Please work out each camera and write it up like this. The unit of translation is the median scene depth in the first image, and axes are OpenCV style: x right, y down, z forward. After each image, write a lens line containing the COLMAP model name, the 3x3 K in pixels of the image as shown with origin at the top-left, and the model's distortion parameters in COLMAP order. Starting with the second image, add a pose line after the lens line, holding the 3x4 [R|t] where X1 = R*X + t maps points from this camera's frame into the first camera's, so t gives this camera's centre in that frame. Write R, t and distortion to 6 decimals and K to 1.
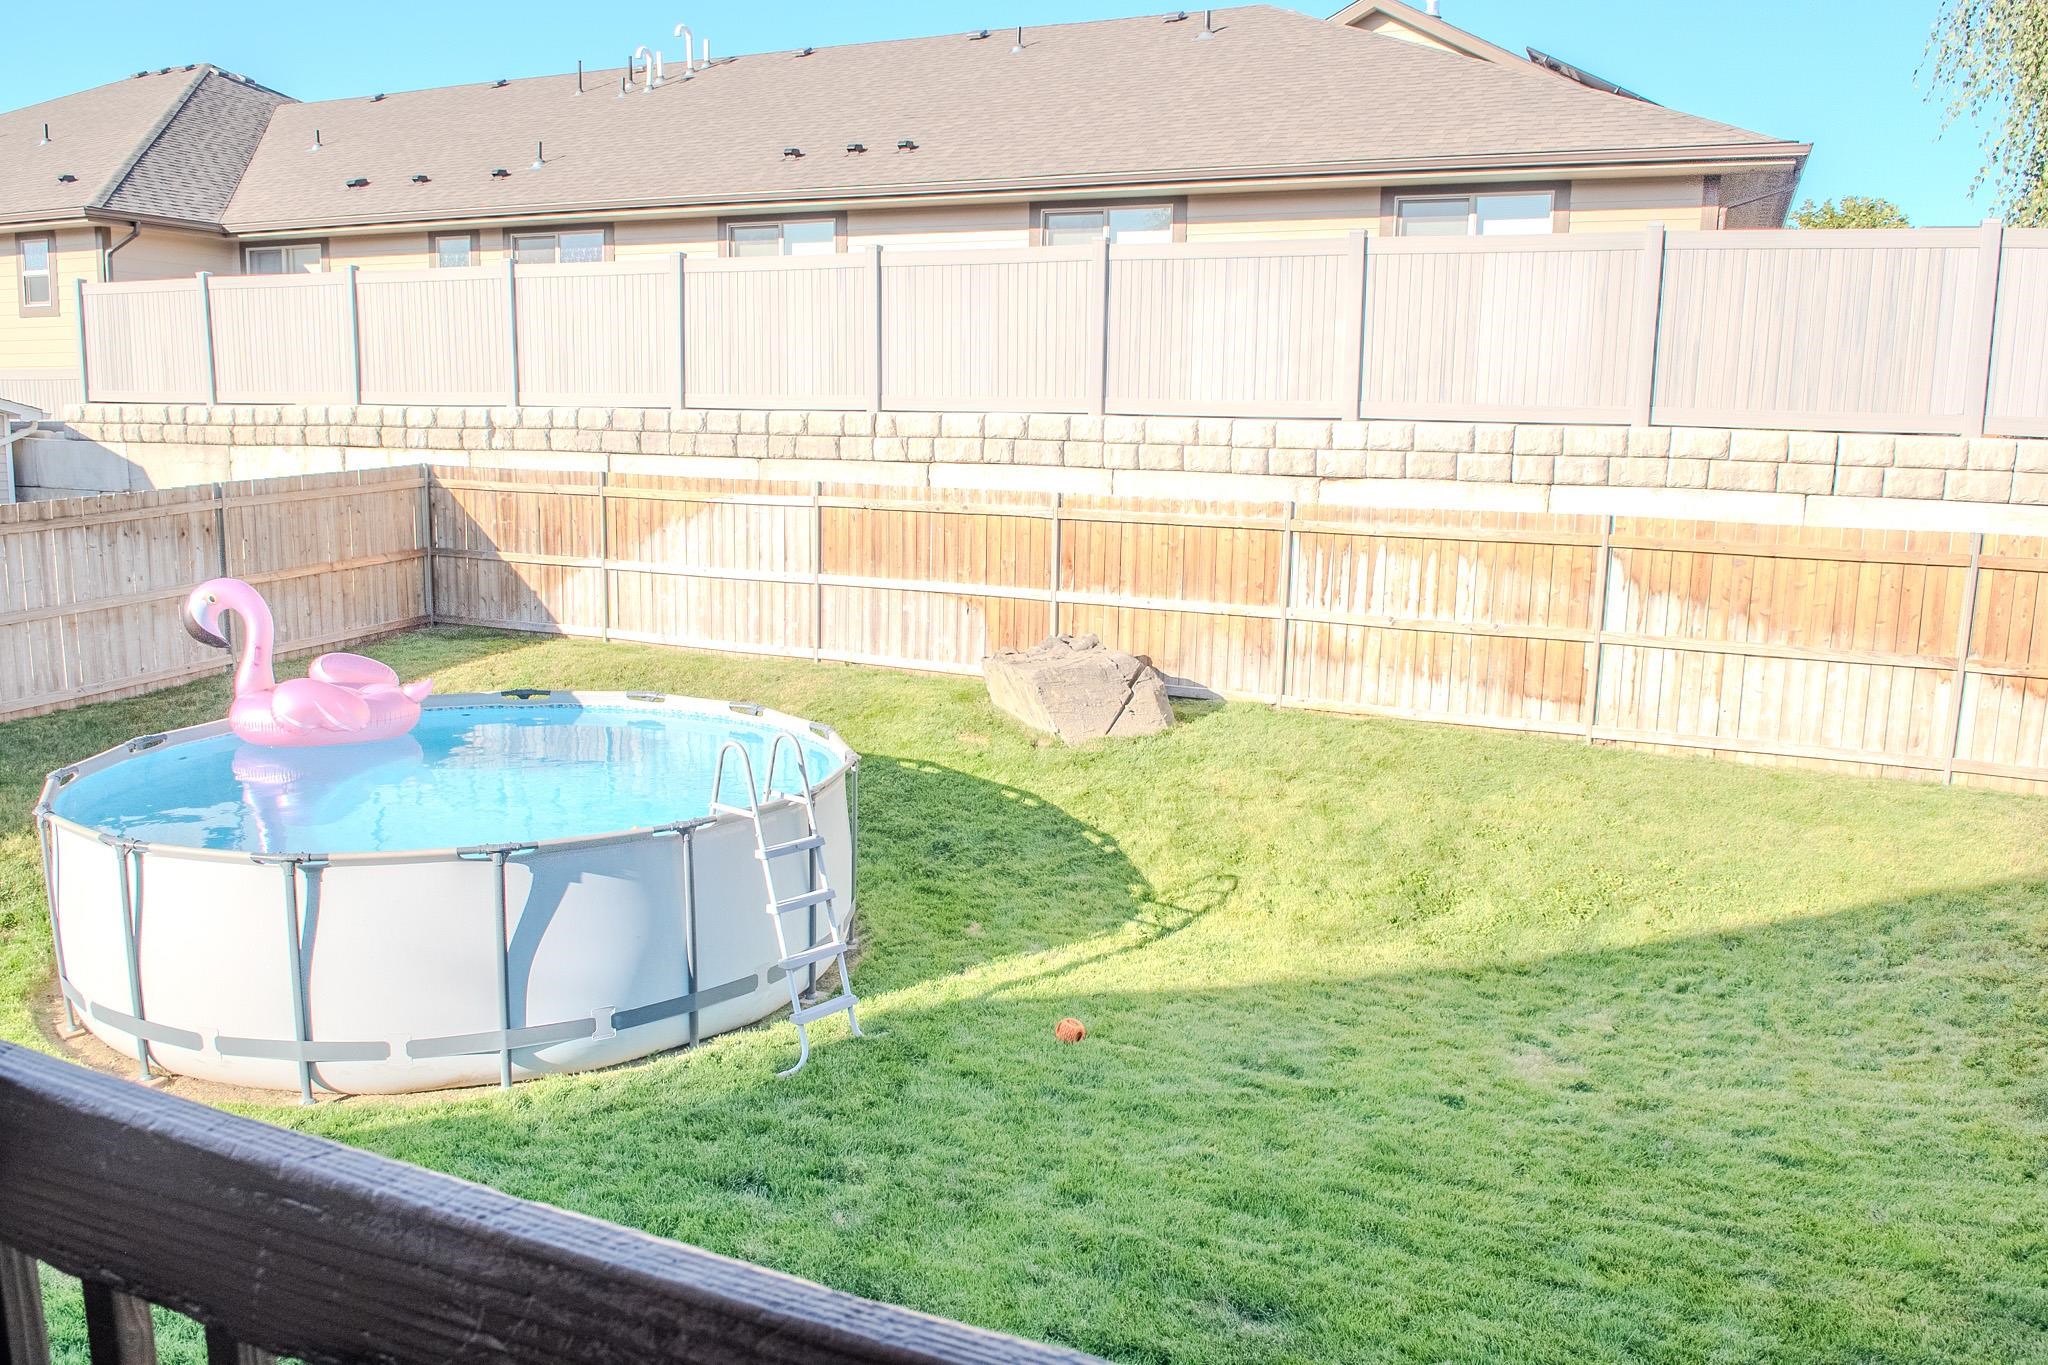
lens RADIAL K [[1527.0, 0, 1024.0], [0, 1527.0, 682.5], [0, 0, 1]] dist [-0.008427, -0.059700]
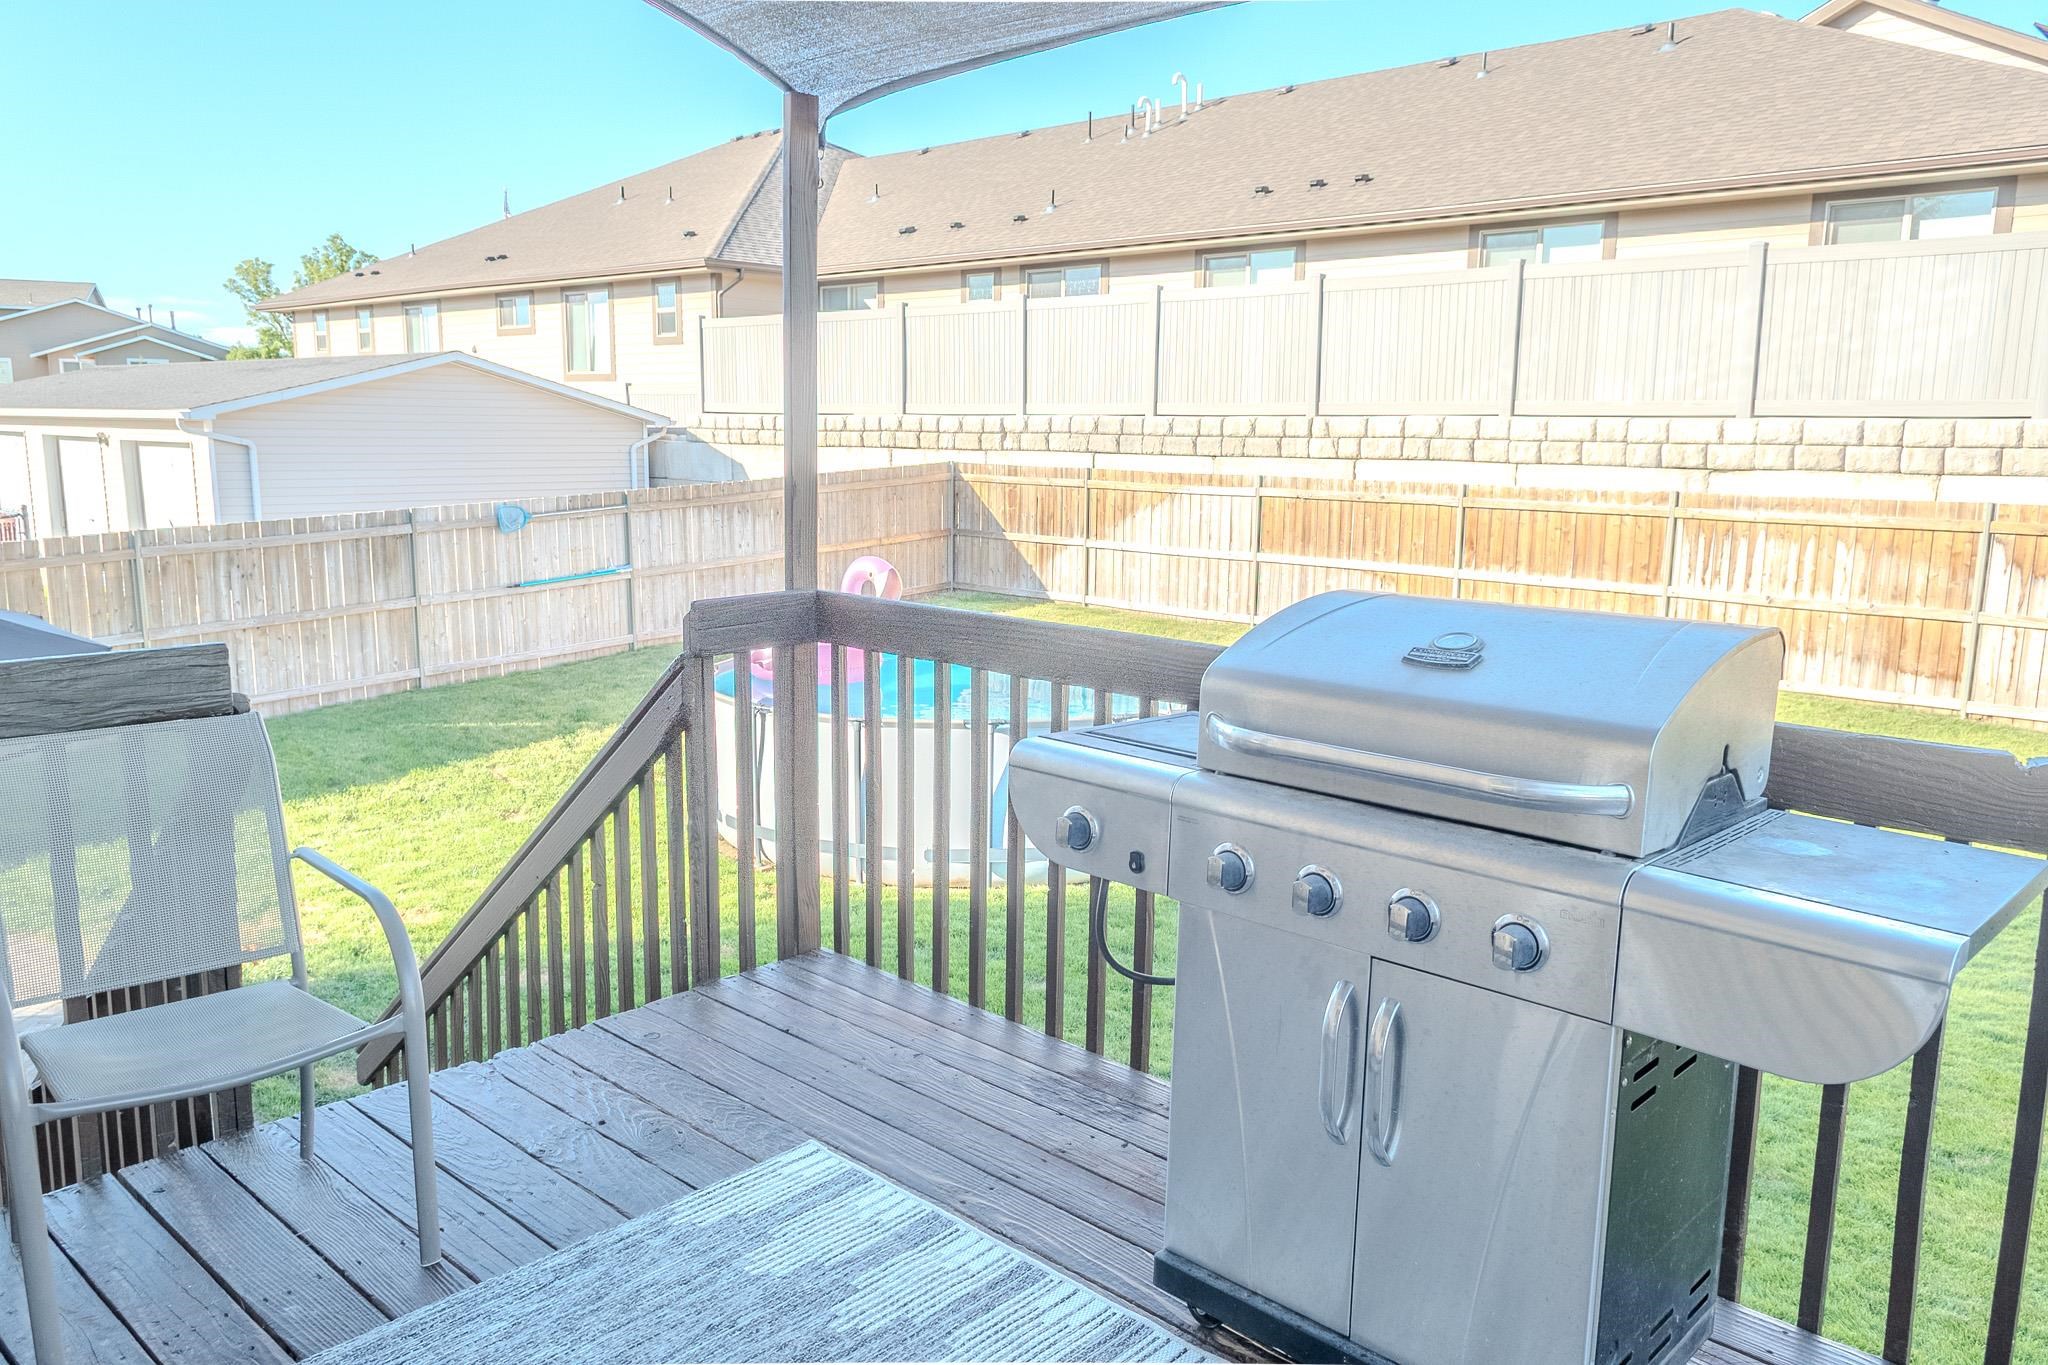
lens RADIAL K [[1510.1, 0, 1024.0], [0, 1510.1, 682.5], [0, 0, 1]] dist [0.042824, -0.027656]
pose [[0.948515, 0.043813, -0.313686, 0.066255], [-0.044221, 0.999005, 0.005820, 0.030631], [0.313629, 0.008351, 0.949509, -0.175587]]
